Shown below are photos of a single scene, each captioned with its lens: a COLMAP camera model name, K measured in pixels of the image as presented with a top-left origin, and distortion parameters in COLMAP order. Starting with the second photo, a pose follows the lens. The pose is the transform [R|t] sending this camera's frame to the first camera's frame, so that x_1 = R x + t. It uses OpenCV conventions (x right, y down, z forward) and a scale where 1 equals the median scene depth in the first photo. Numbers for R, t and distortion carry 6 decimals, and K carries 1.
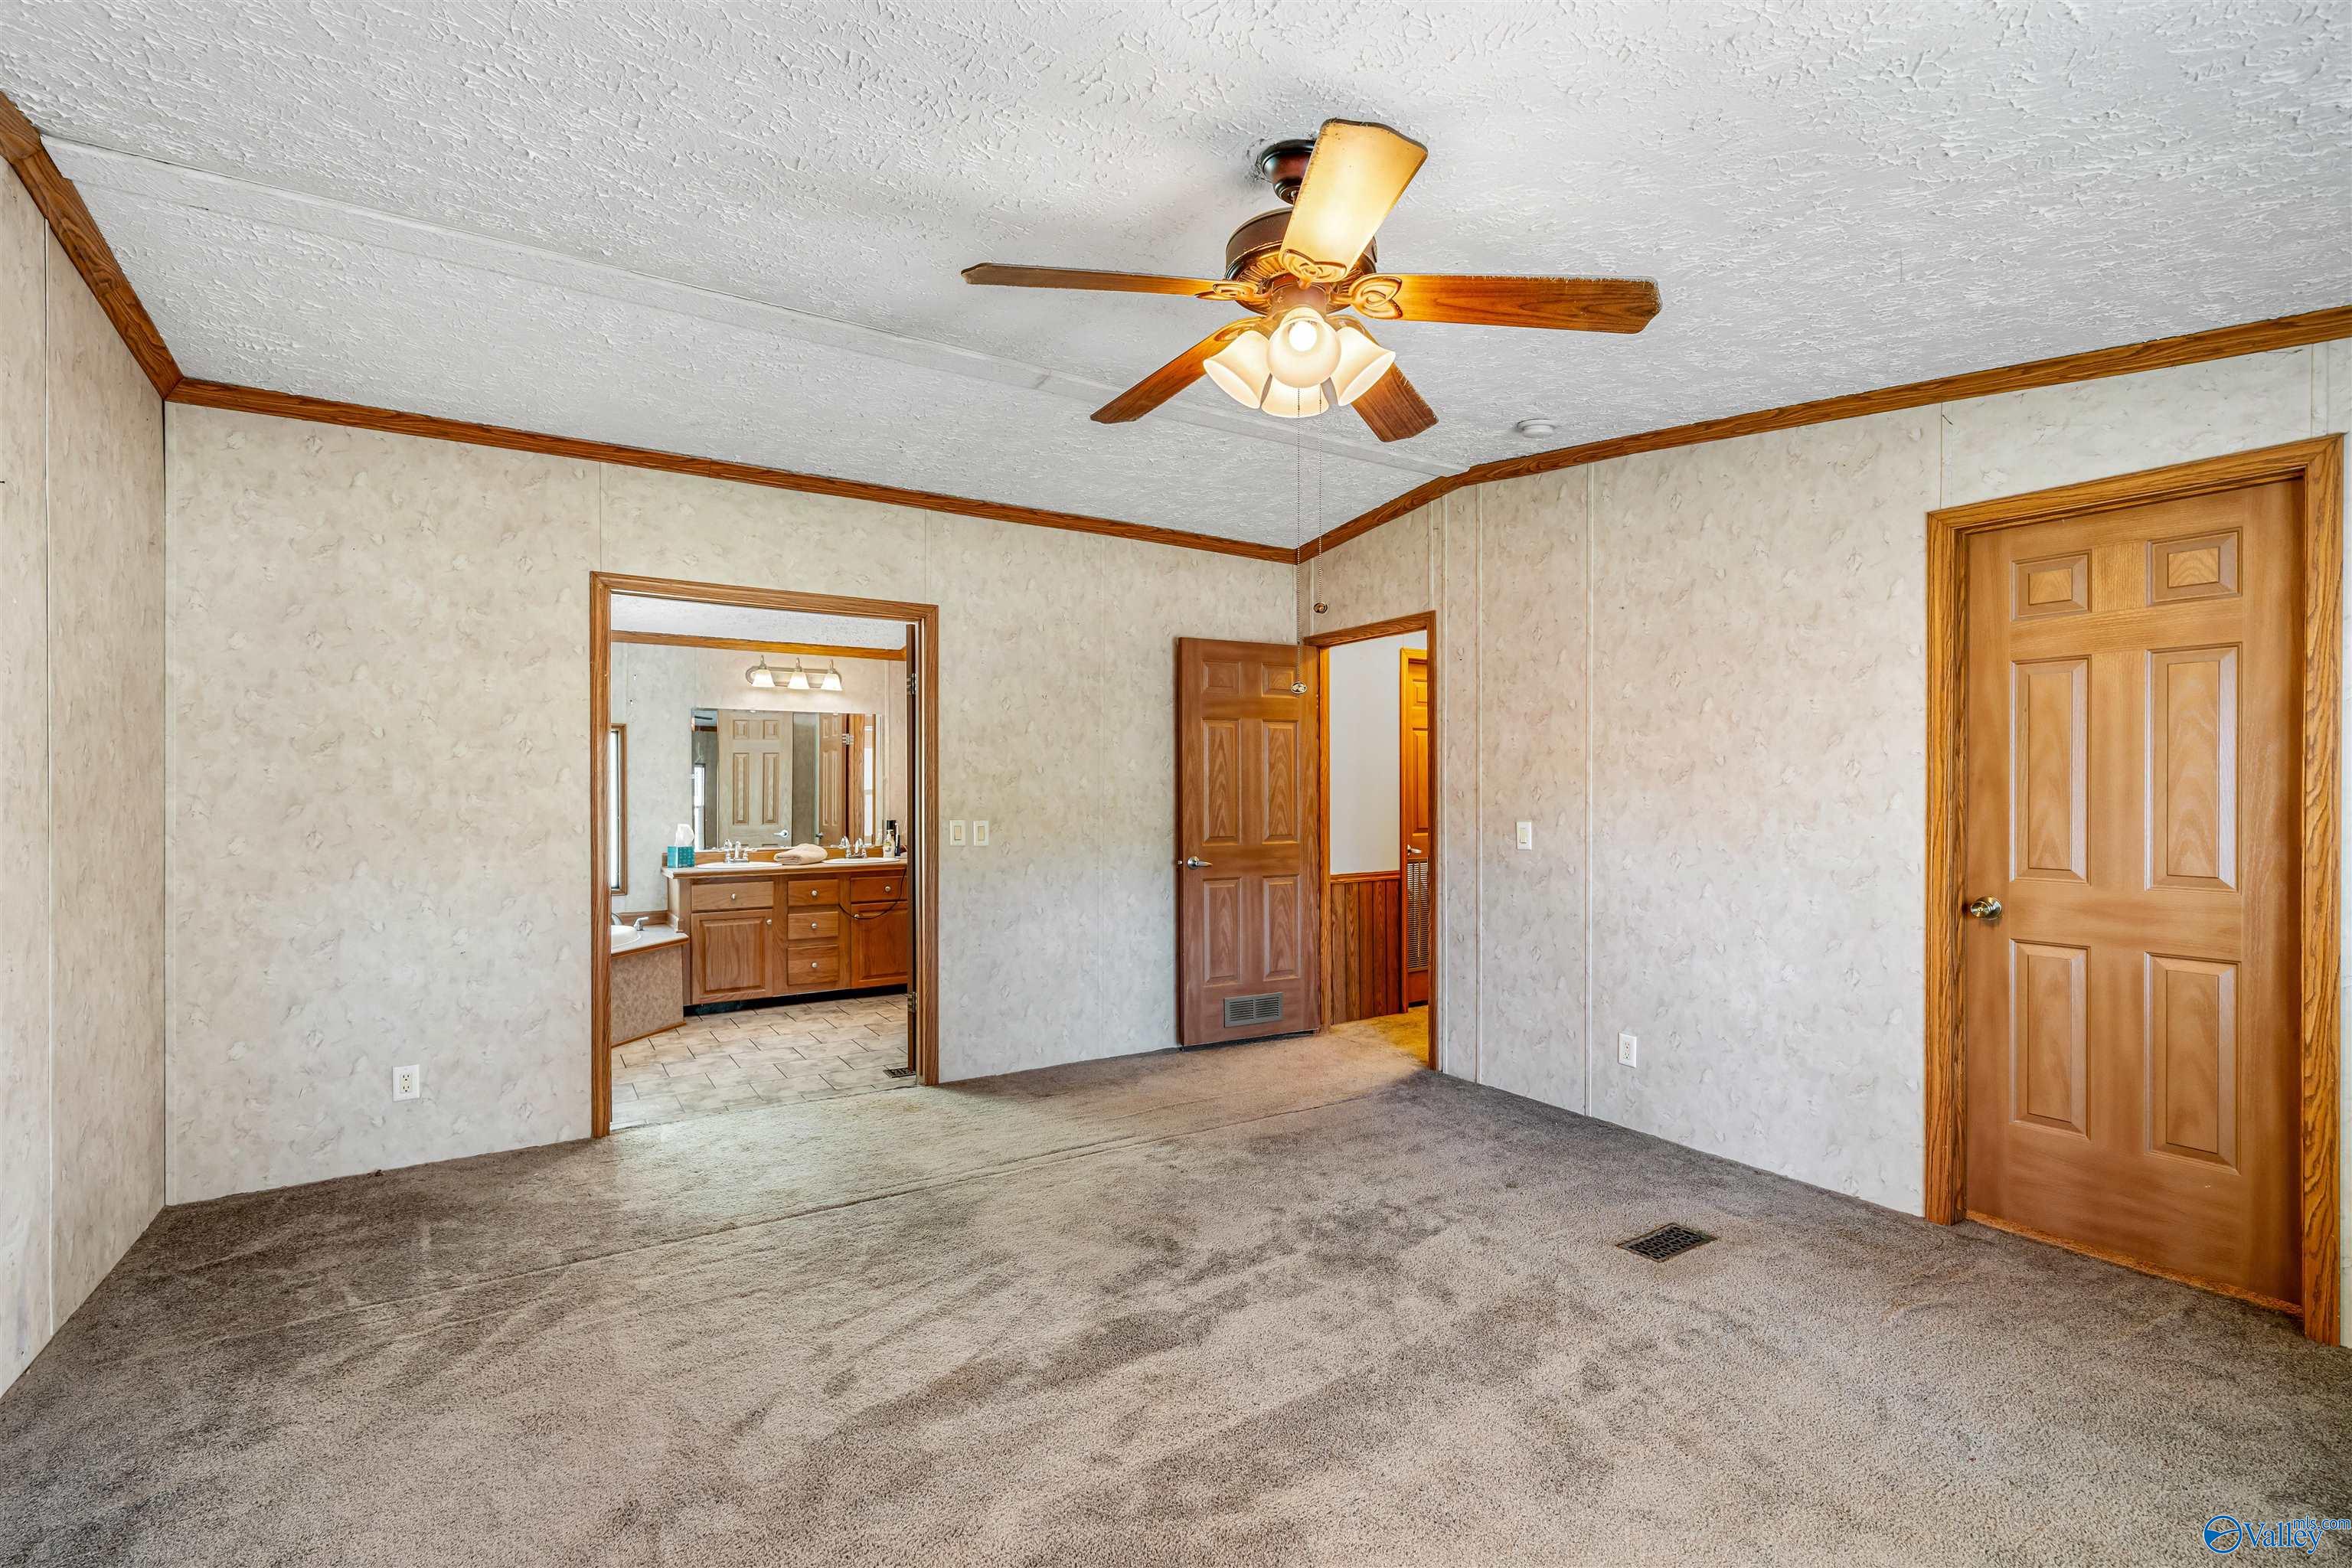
lens RADIAL K [[1034.0, 0, 1162.1], [0, 1034.0, 797.7], [0, 0, 1]] dist [0.000164, 0.000144]
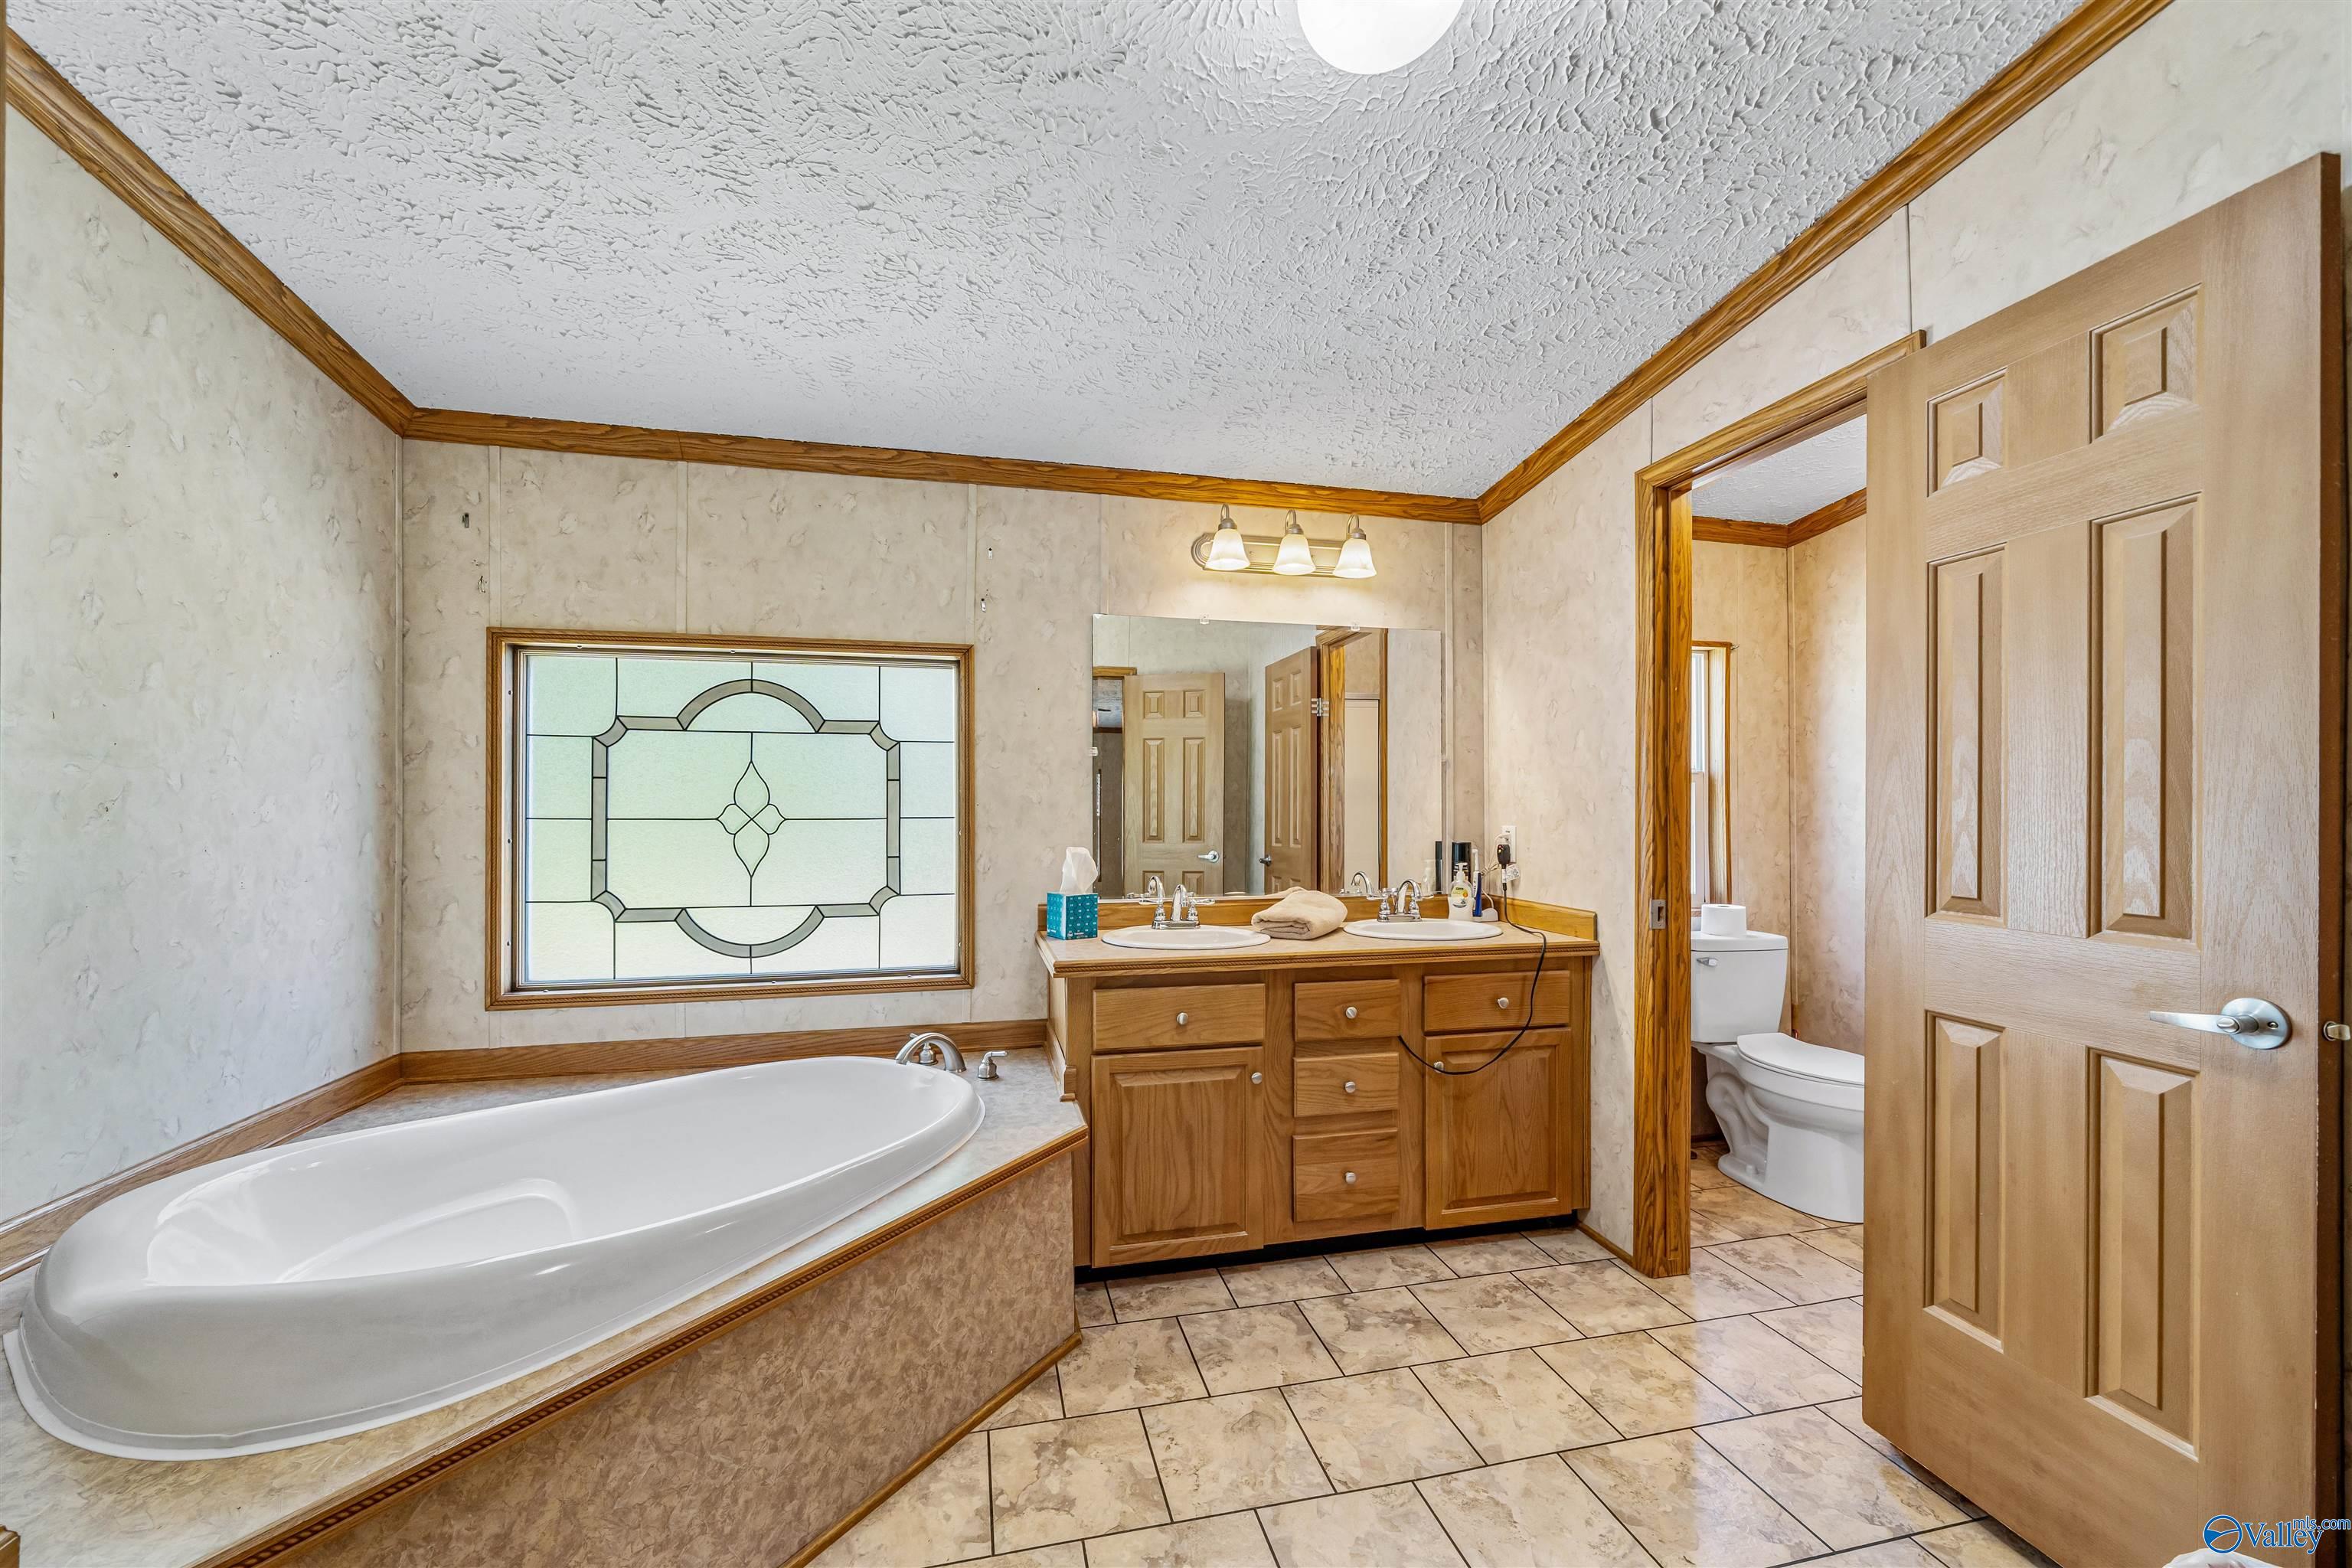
lens RADIAL K [[902.3, 0, 1166.8], [0, 902.3, 802.9], [0, 0, 1]] dist [-0.000021, -0.000050]
pose [[0.944131, -0.000878, -0.329568, -0.281338], [-0.002815, 0.999938, -0.010729, 0.008875], [0.329557, 0.011057, 0.944071, 0.609139]]
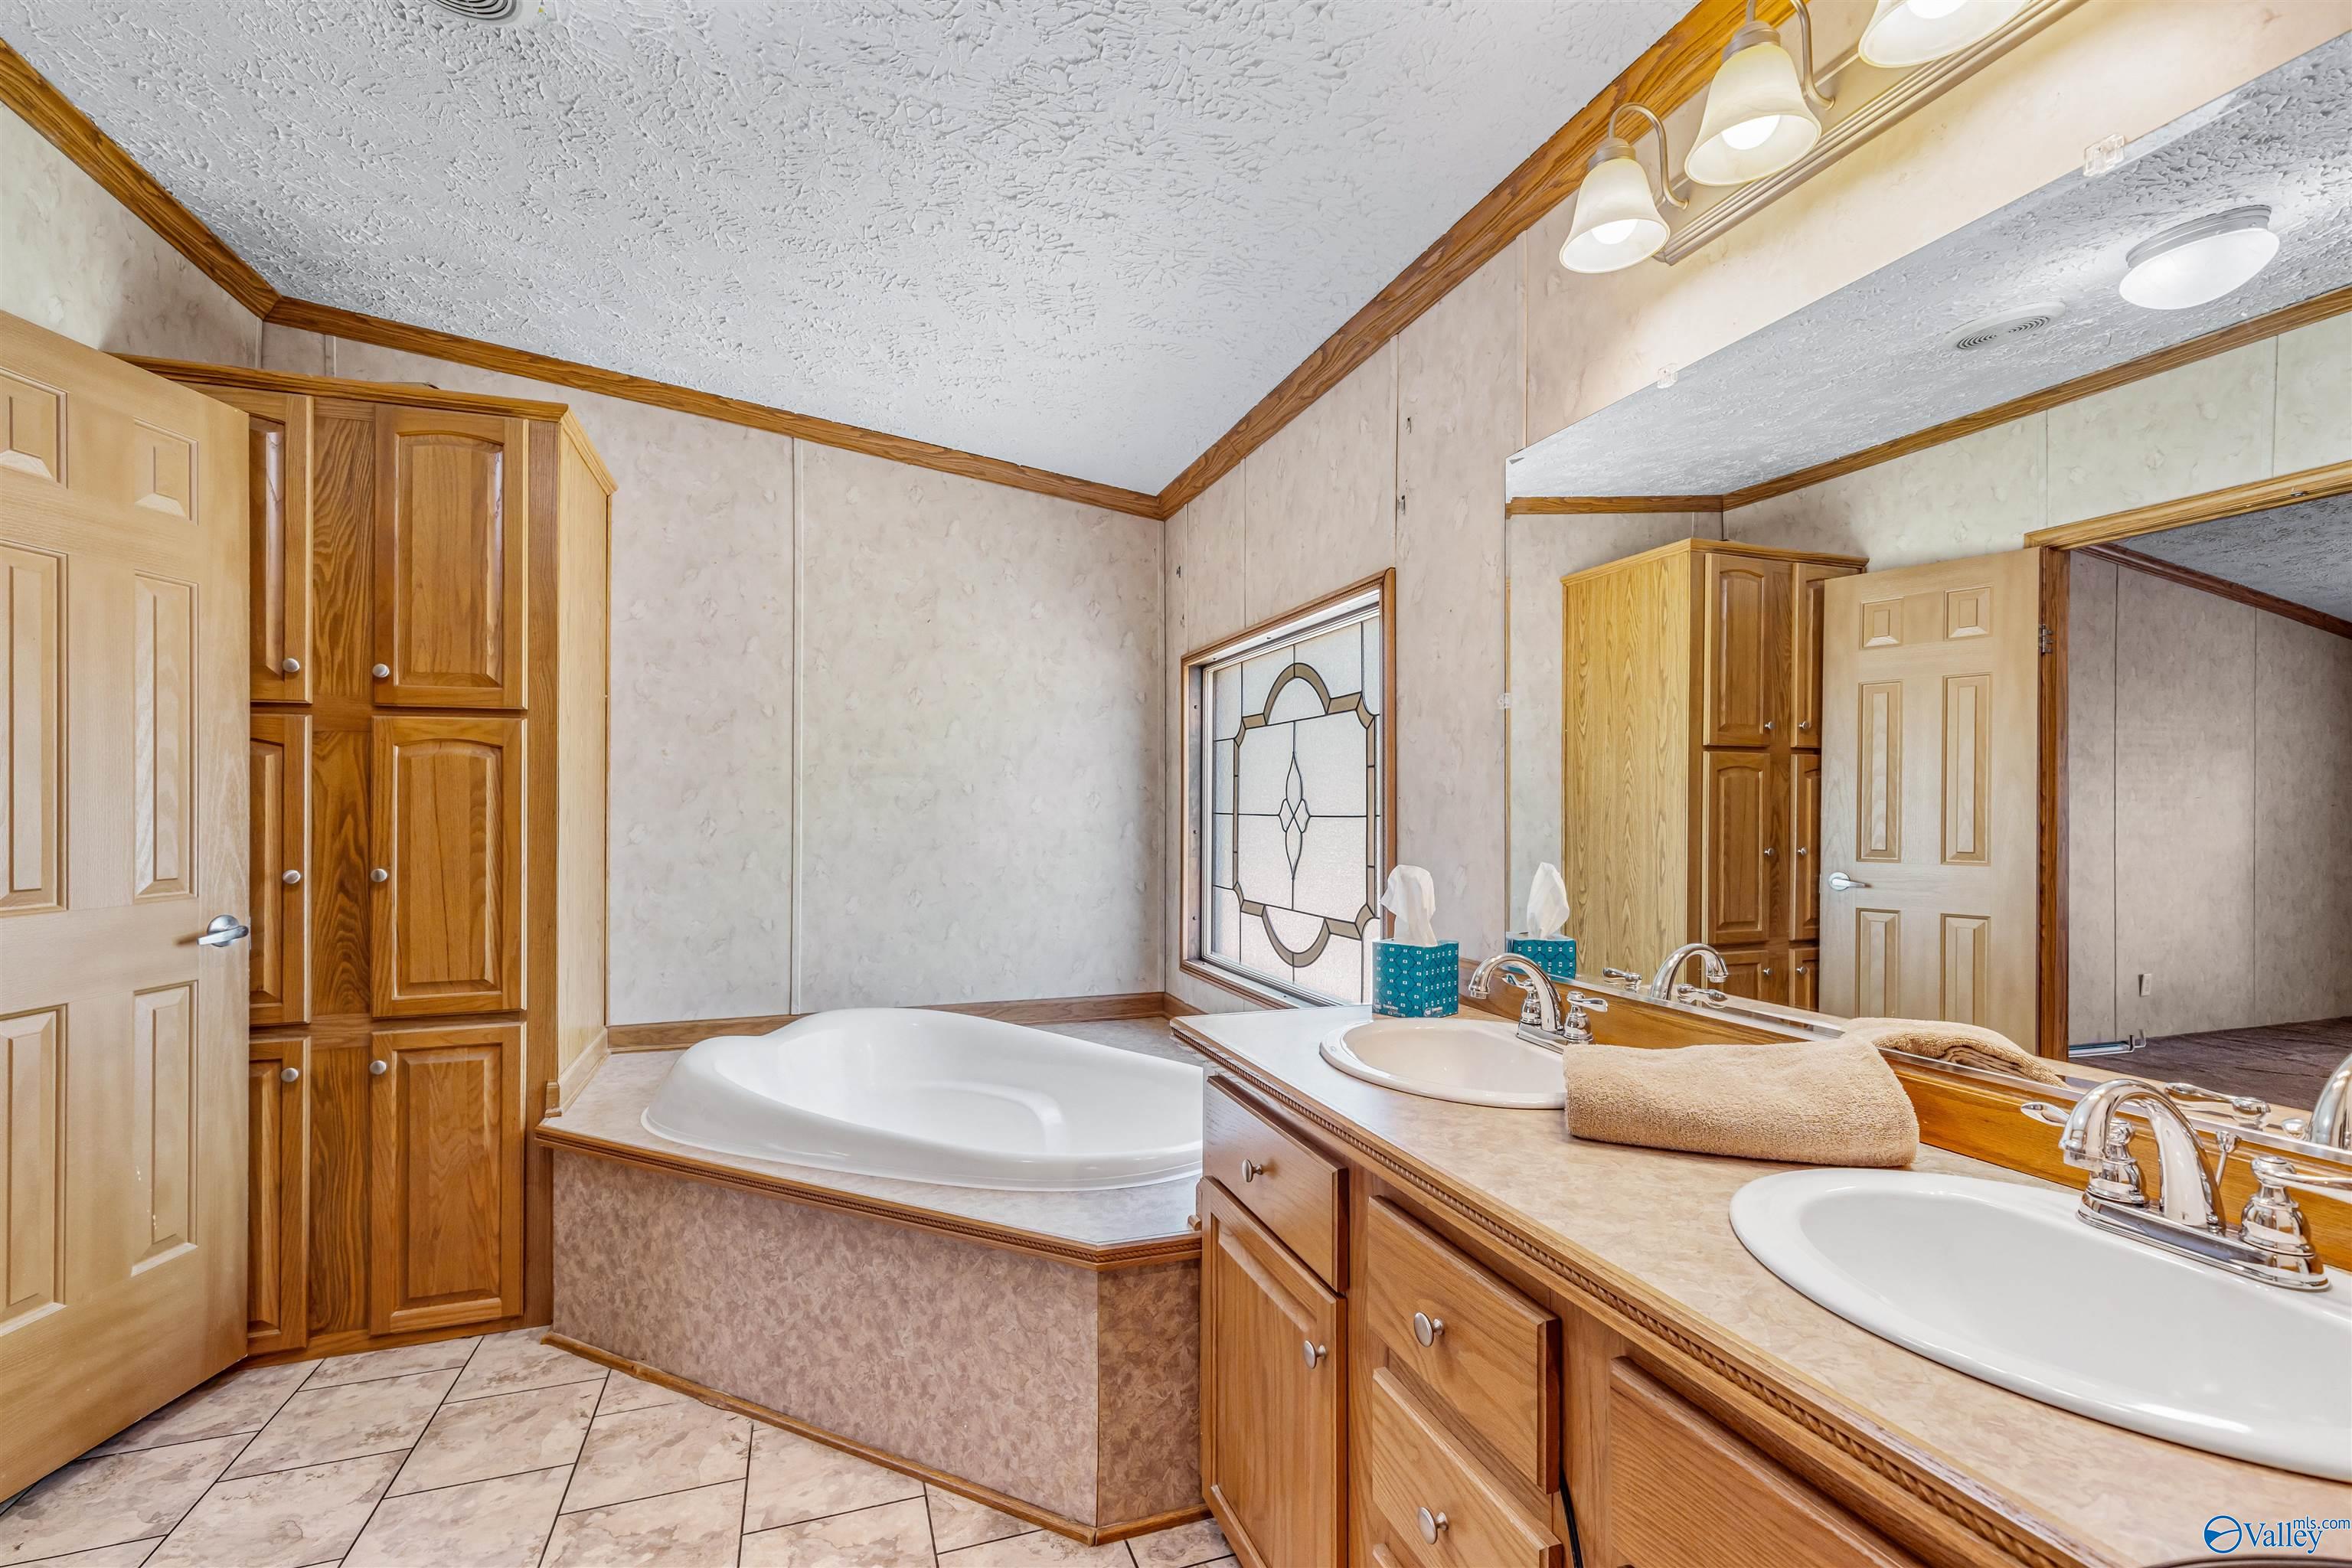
lens RADIAL K [[1034.0, 0, 1162.1], [0, 1034.0, 797.7], [0, 0, 1]] dist [0.000164, 0.000144]
pose [[-0.241920, -0.007916, -0.970264, -0.164798], [-0.005452, 0.999962, -0.006799, 0.008131], [0.970281, 0.003645, -0.241954, 0.978575]]
